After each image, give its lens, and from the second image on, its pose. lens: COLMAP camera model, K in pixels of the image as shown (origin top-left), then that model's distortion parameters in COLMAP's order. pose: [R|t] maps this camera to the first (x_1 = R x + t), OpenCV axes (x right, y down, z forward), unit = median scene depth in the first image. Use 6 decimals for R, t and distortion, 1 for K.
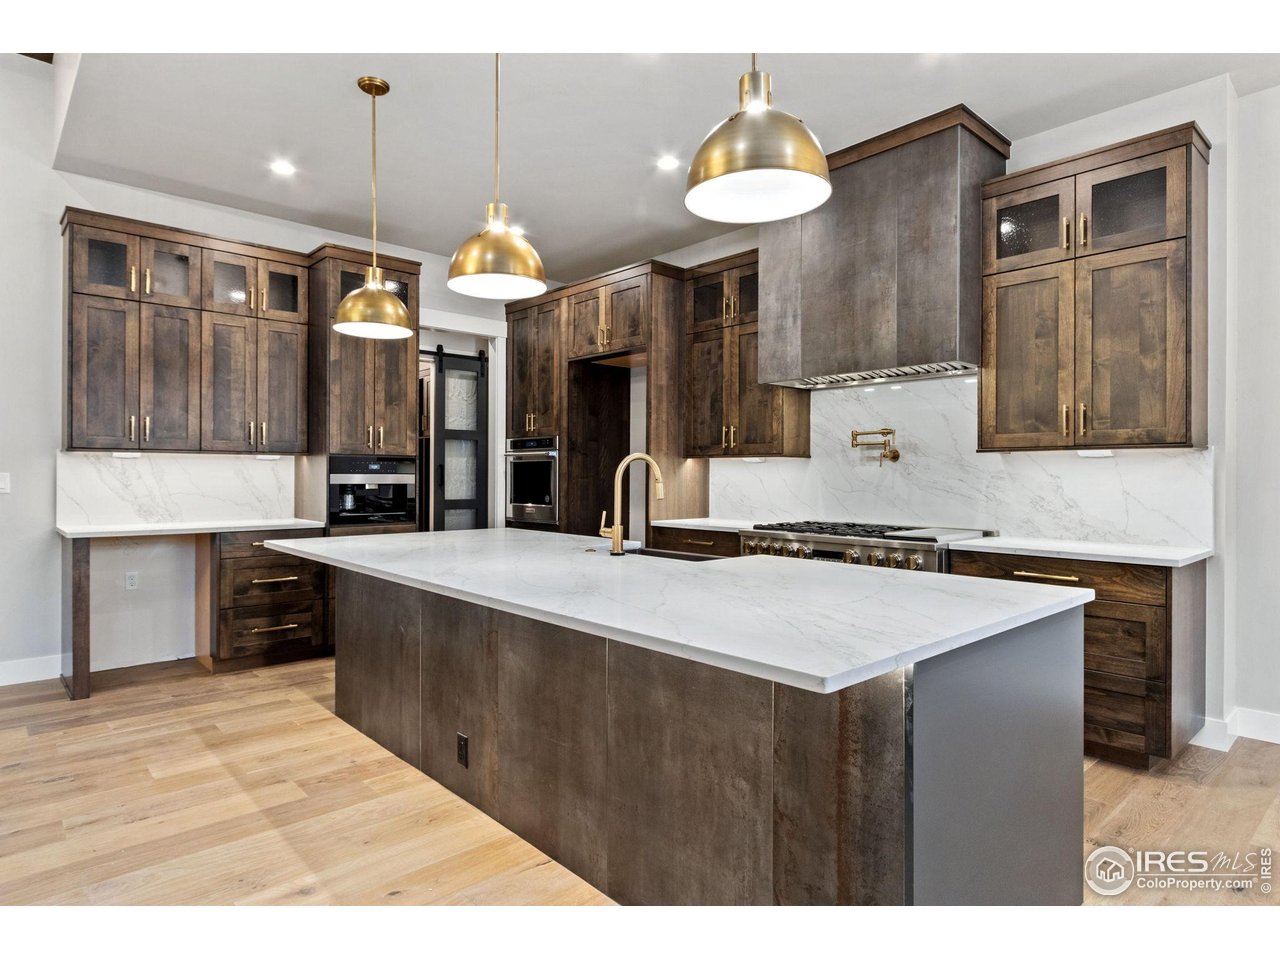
lens RADIAL K [[726.0, 0, 645.2], [0, 726.0, 474.5], [0, 0, 1]] dist [-0.001186, -0.000960]
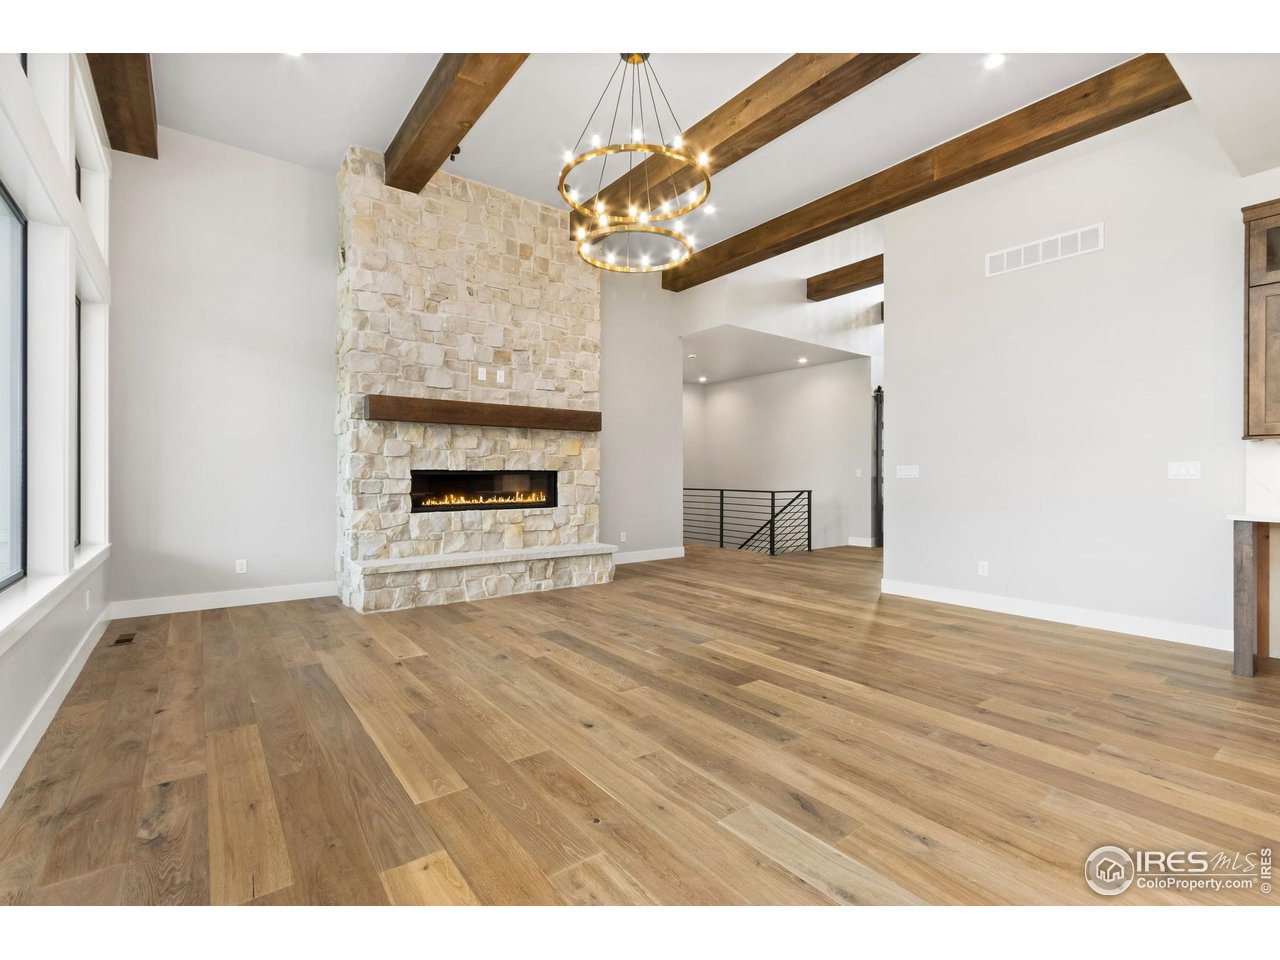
lens RADIAL K [[589.9, 0, 632.4], [0, 589.9, 475.9], [0, 0, 1]] dist [0.001777, -0.000326]
pose [[-0.116758, -0.003172, -0.993155, 0.167665], [-0.000782, 0.999995, -0.003102, 0.025411], [0.993160, 0.000414, -0.116759, 0.224353]]
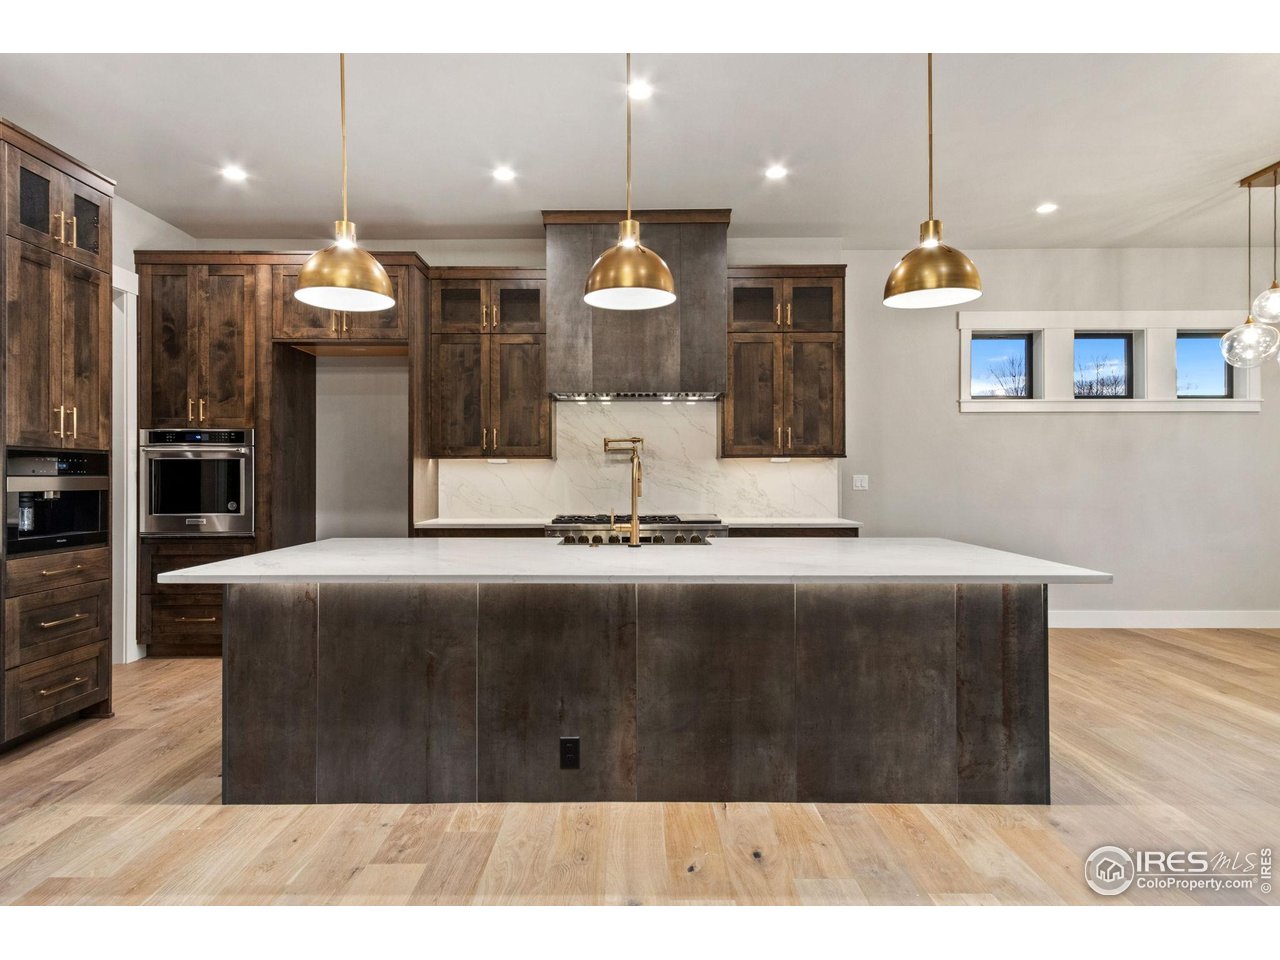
lens RADIAL K [[705.4, 0, 638.4], [0, 705.4, 474.4], [0, 0, 1]] dist [0.007308, 0.000130]
pose [[0.678783, -0.003812, 0.734329, -0.617899], [0.003519, 0.999992, 0.001938, -0.002159], [-0.734330, 0.001268, 0.678791, 0.188767]]
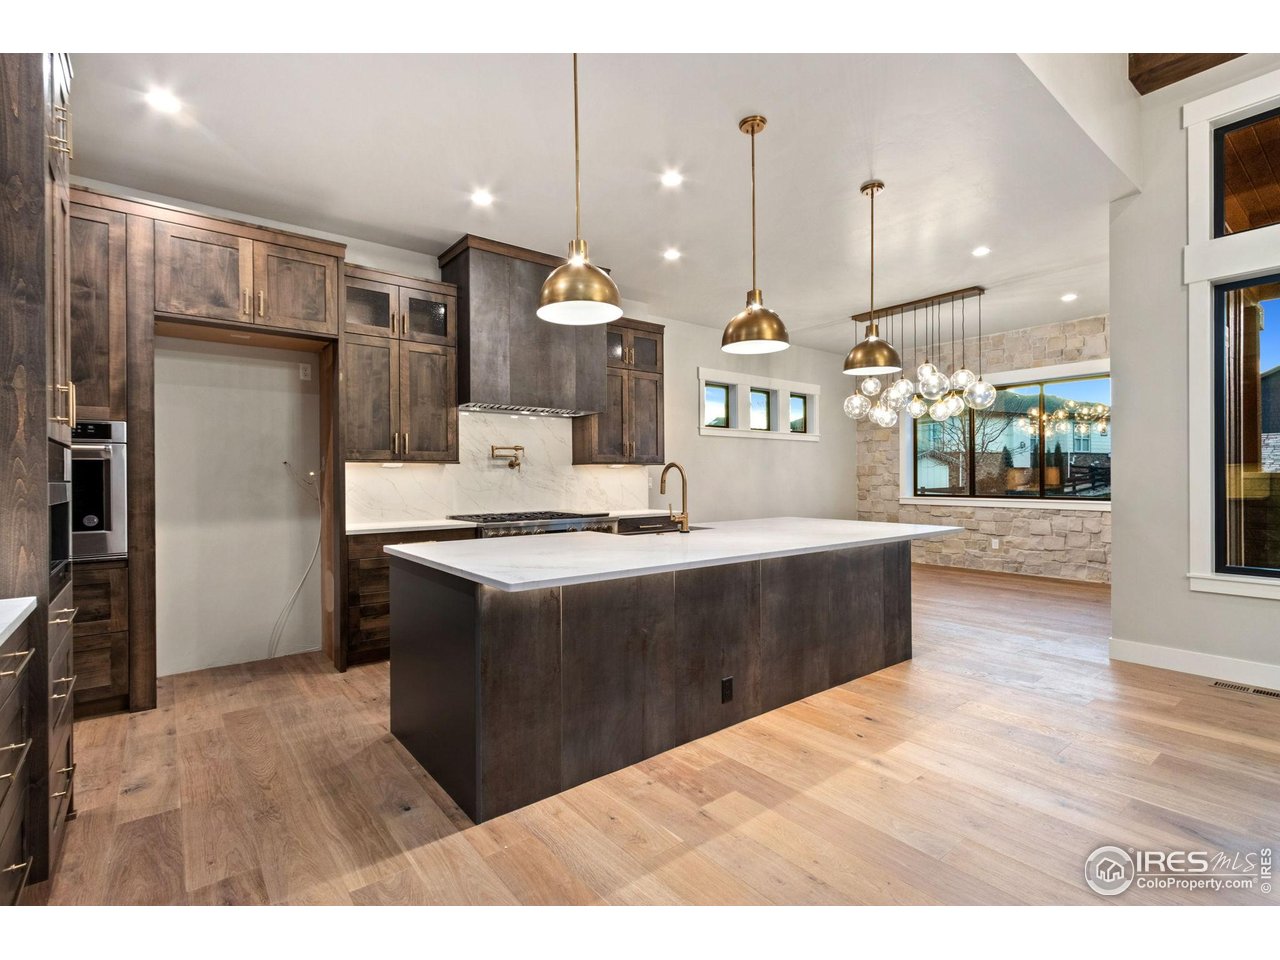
lens RADIAL K [[589.9, 0, 632.4], [0, 589.9, 475.9], [0, 0, 1]] dist [0.001777, -0.000326]
pose [[0.087904, -0.002117, 0.996127, -0.907891], [0.006072, 0.999980, 0.001590, -0.004112], [-0.996110, 0.005909, 0.087915, 0.740271]]
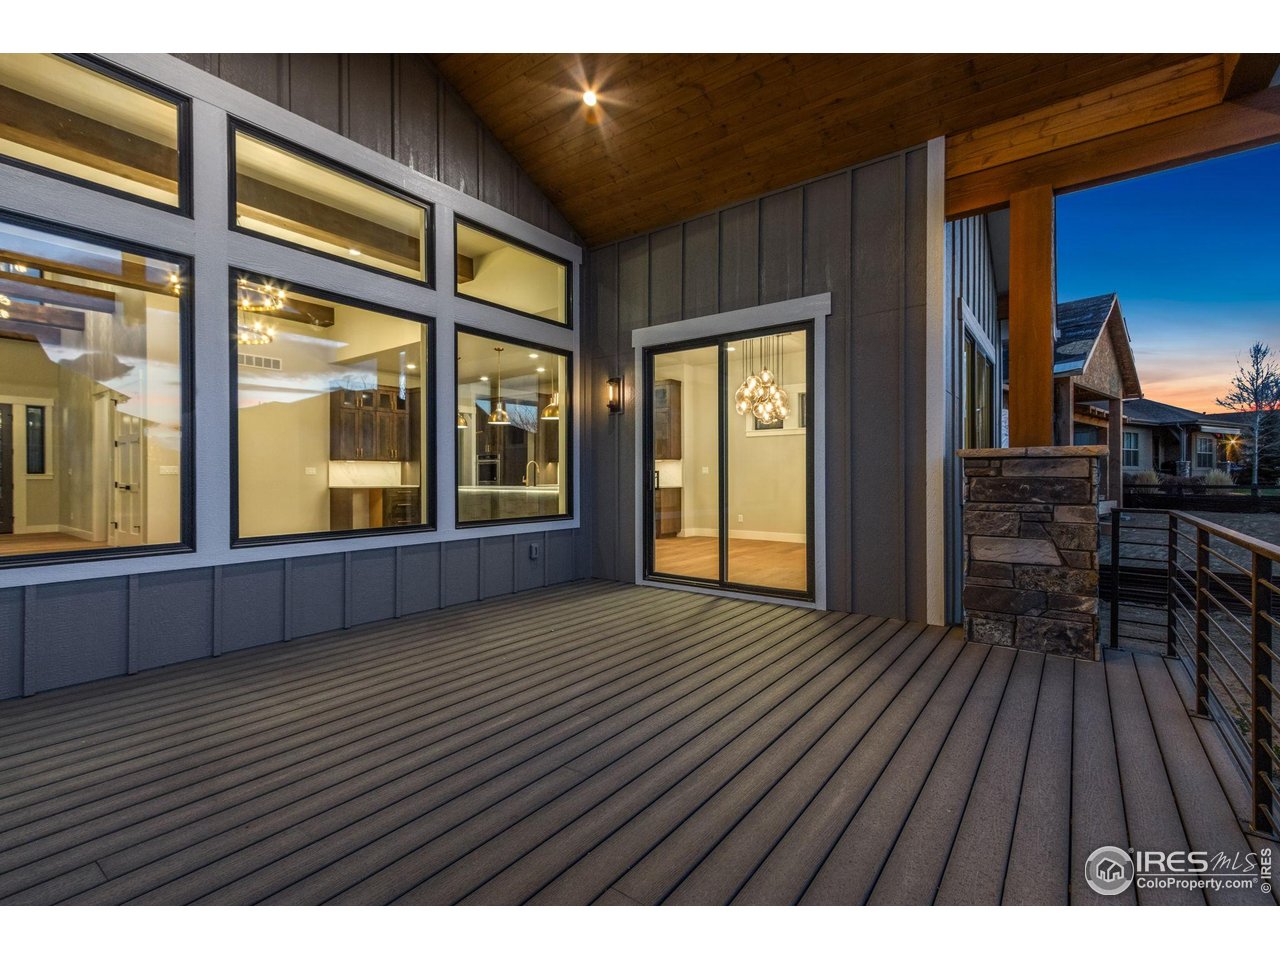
lens RADIAL K [[589.9, 0, 632.4], [0, 589.9, 475.9], [0, 0, 1]] dist [0.001777, -0.000326]
pose [[0.985325, -0.003291, 0.170658, -0.015676], [0.003119, 0.999994, 0.001279, 0.034499], [-0.170661, -0.000728, 0.985330, -1.719606]]
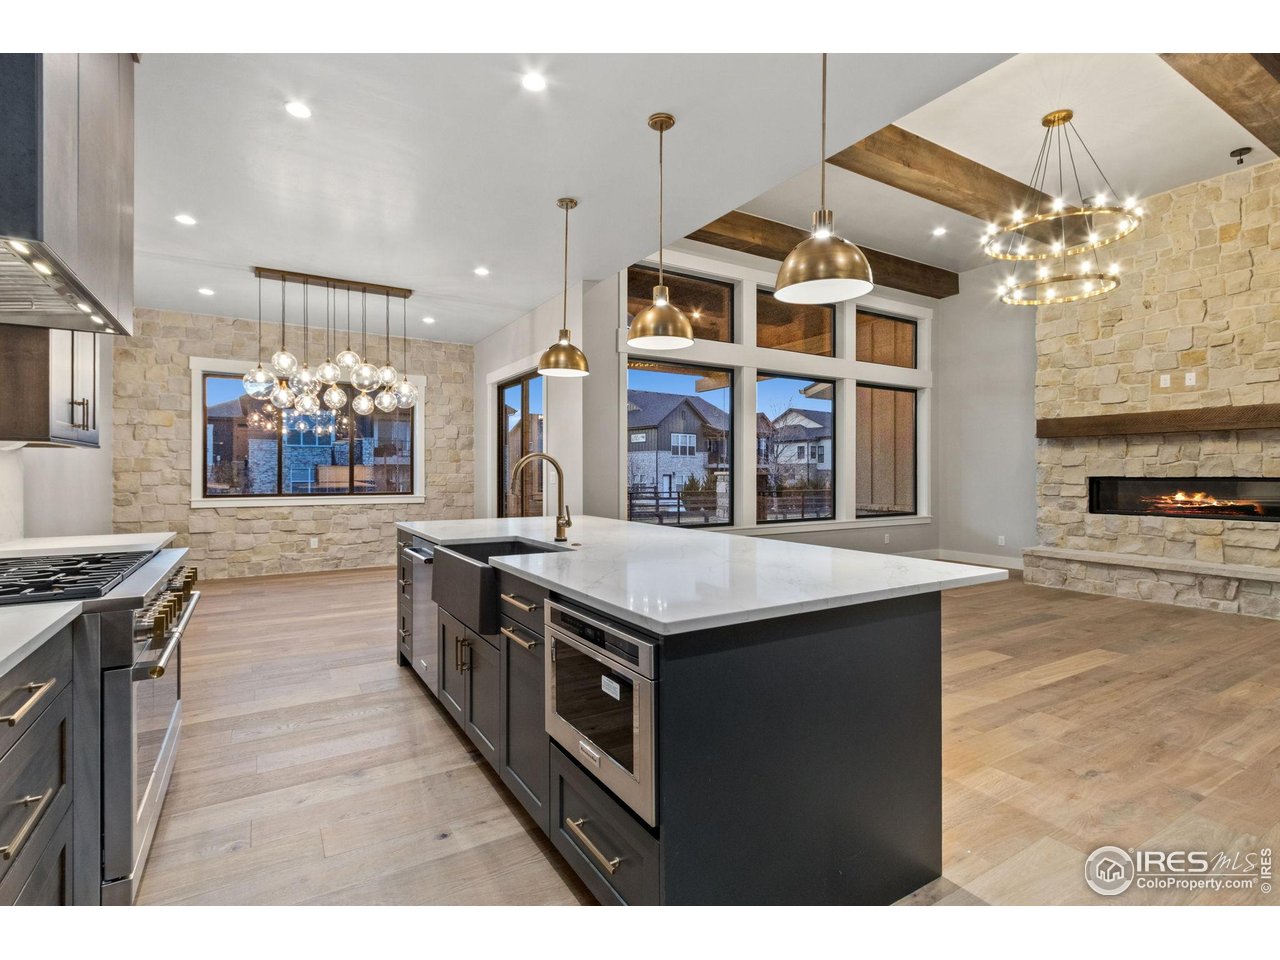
lens RADIAL K [[612.8, 0, 640.0], [0, 612.8, 480.0], [0, 0, 1]] dist [0.000688, -0.000022]
pose [[-0.981109, -0.006129, 0.193359, -0.262115], [-0.003956, 0.999925, 0.011622, 0.001421], [-0.193416, 0.010637, -0.981059, 1.447635]]
